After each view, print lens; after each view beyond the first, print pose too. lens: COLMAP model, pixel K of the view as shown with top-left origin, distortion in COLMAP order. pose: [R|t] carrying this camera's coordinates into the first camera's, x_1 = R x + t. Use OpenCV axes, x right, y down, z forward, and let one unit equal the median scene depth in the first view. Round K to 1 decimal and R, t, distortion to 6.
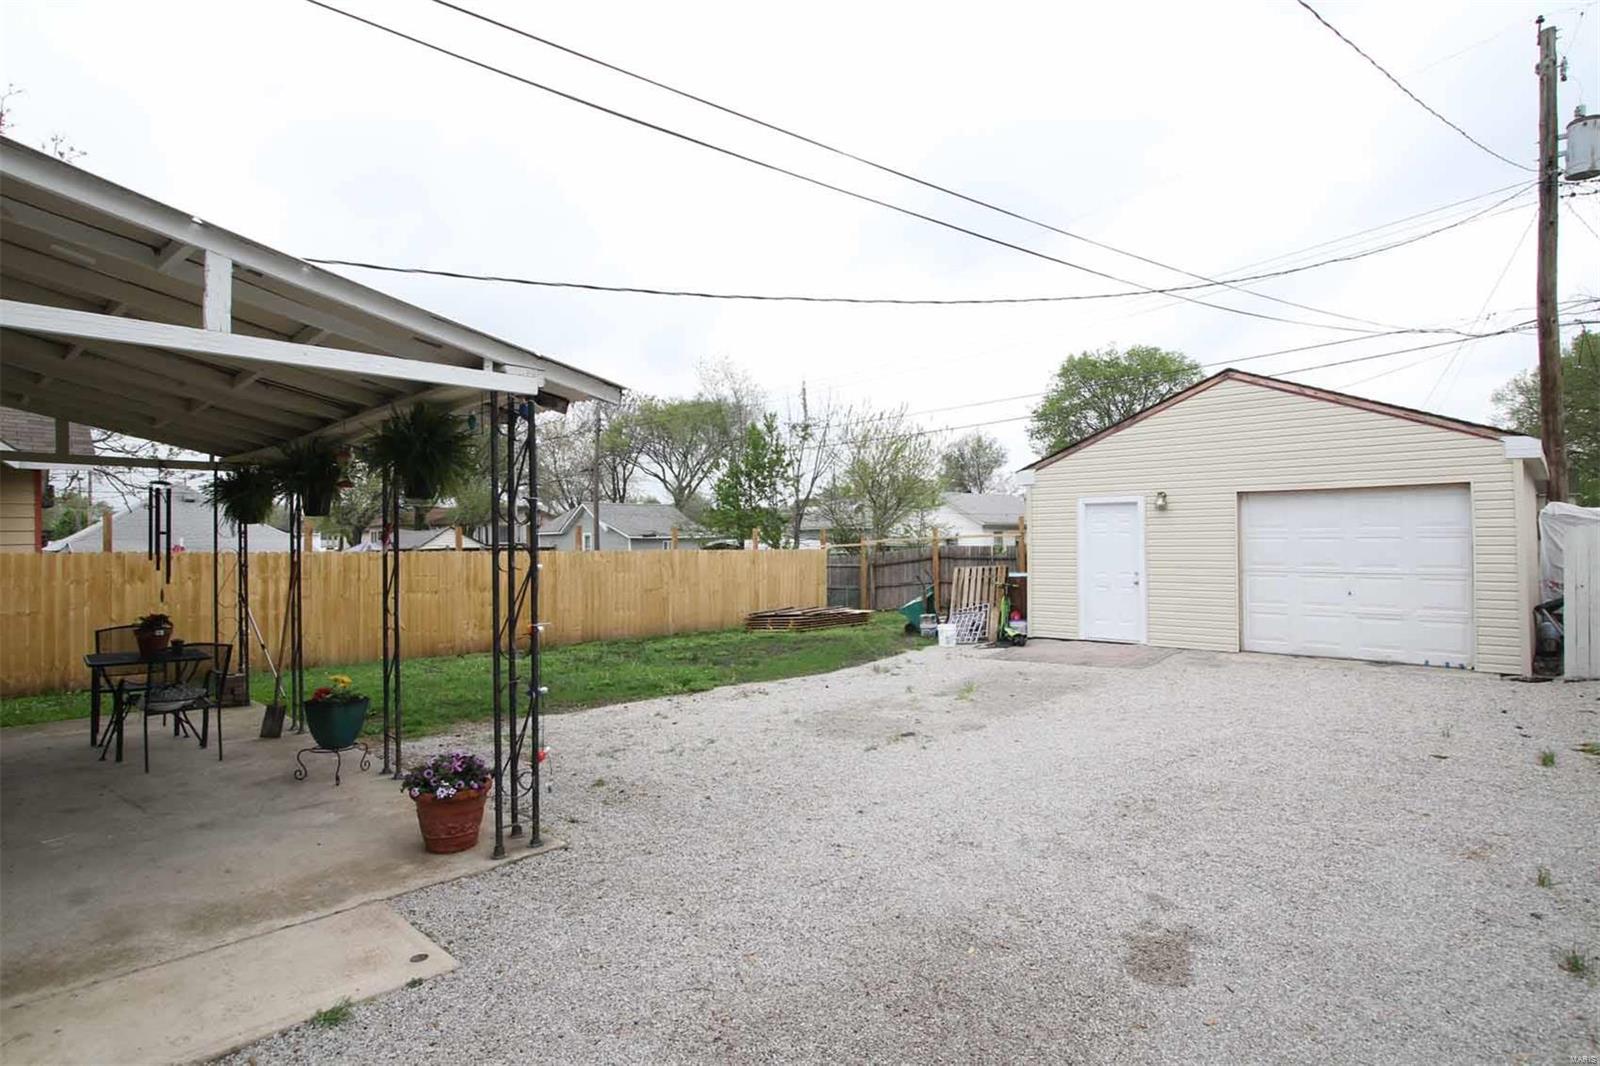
lens RADIAL K [[831.1, 0, 794.3], [0, 831.1, 535.6], [0, 0, 1]] dist [0.005703, -0.003138]
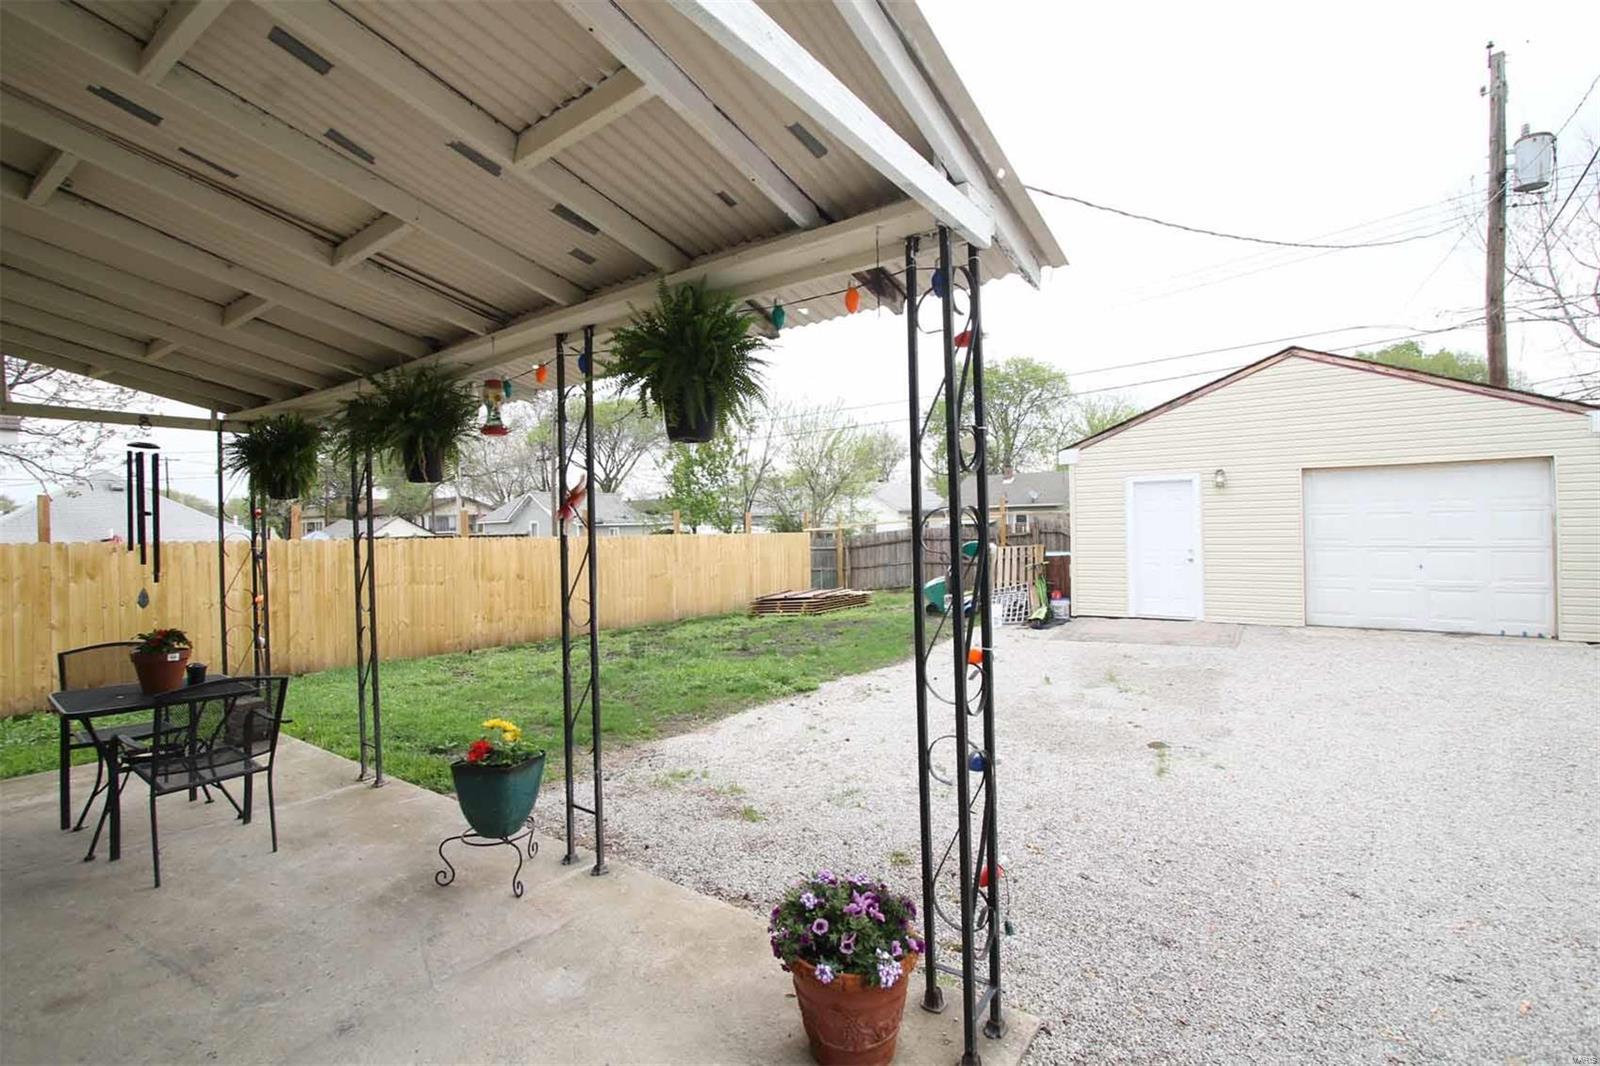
lens RADIAL K [[736.1, 0, 801.9], [0, 736.1, 527.6], [0, 0, 1]] dist [-0.002622, 0.001127]
pose [[0.990885, -0.010706, 0.134284, -0.160832], [0.009845, 0.999927, 0.007075, 0.006118], [-0.134350, -0.005689, 0.990918, 0.163986]]
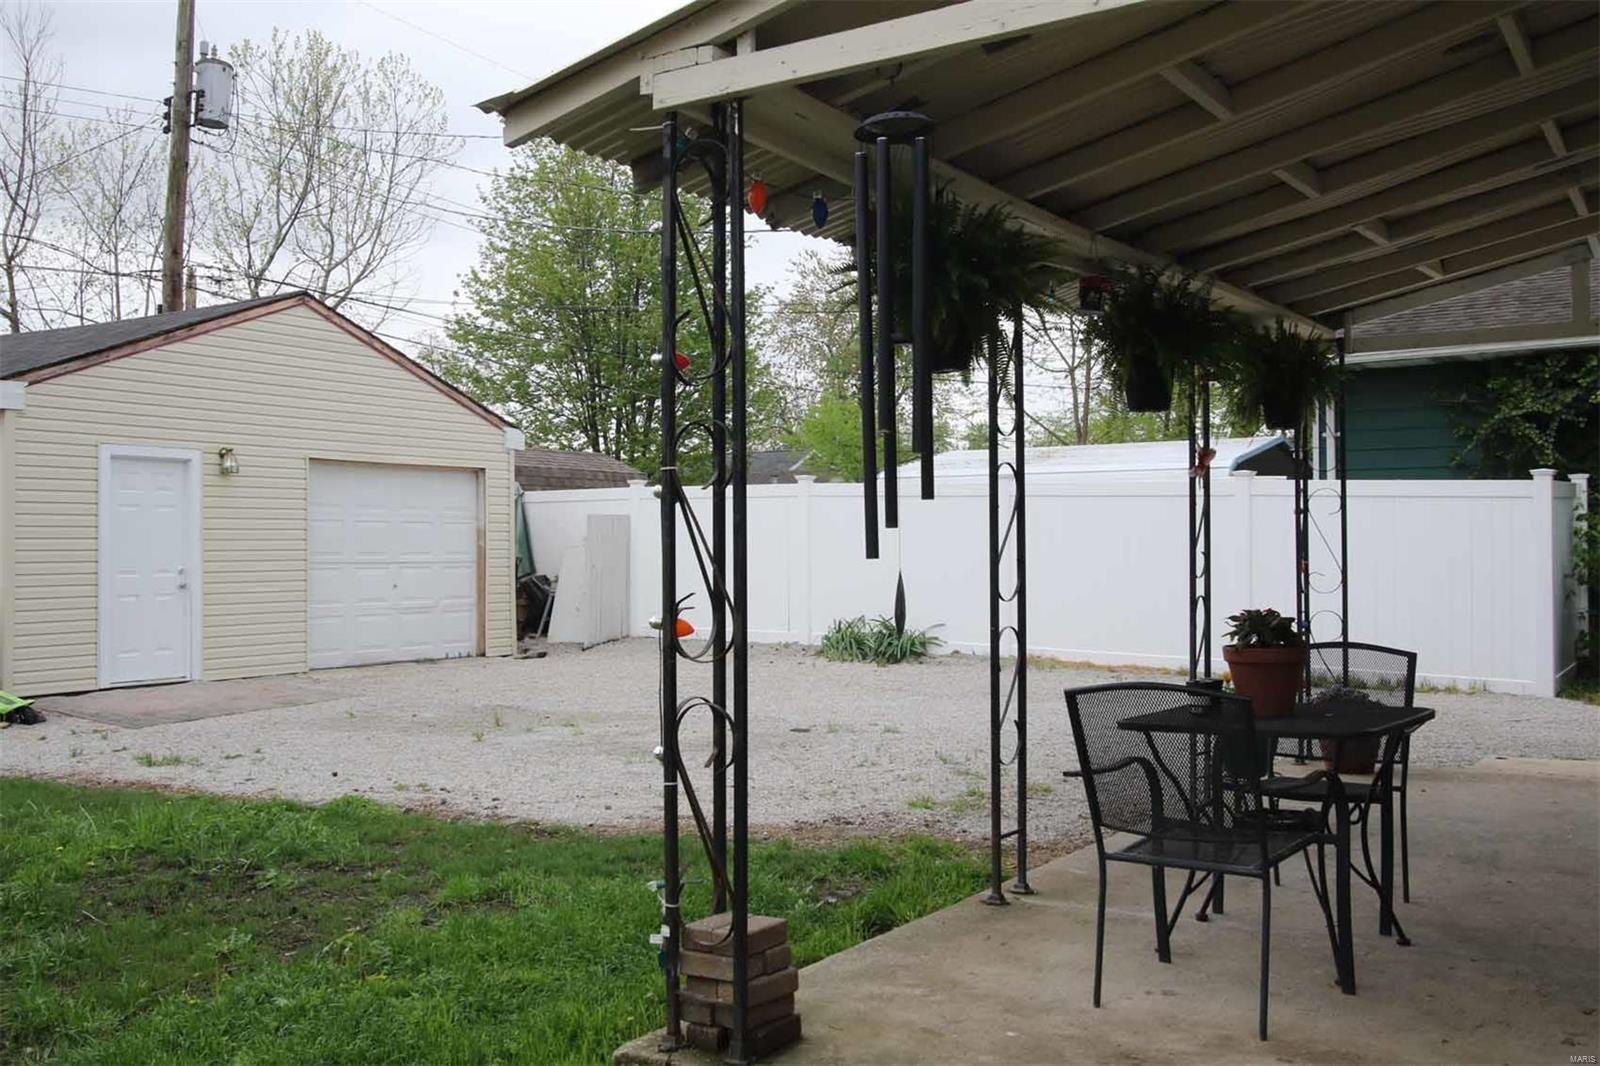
lens RADIAL K [[1510.0, 0, 799.6], [0, 1510.0, 531.3], [0, 0, 1]] dist [-0.004686, 0.000000]
pose [[-0.176174, 0.015838, 0.984232, -0.742842], [-0.006996, 0.999825, -0.017341, 0.028758], [-0.984334, -0.009941, -0.176032, 0.677047]]
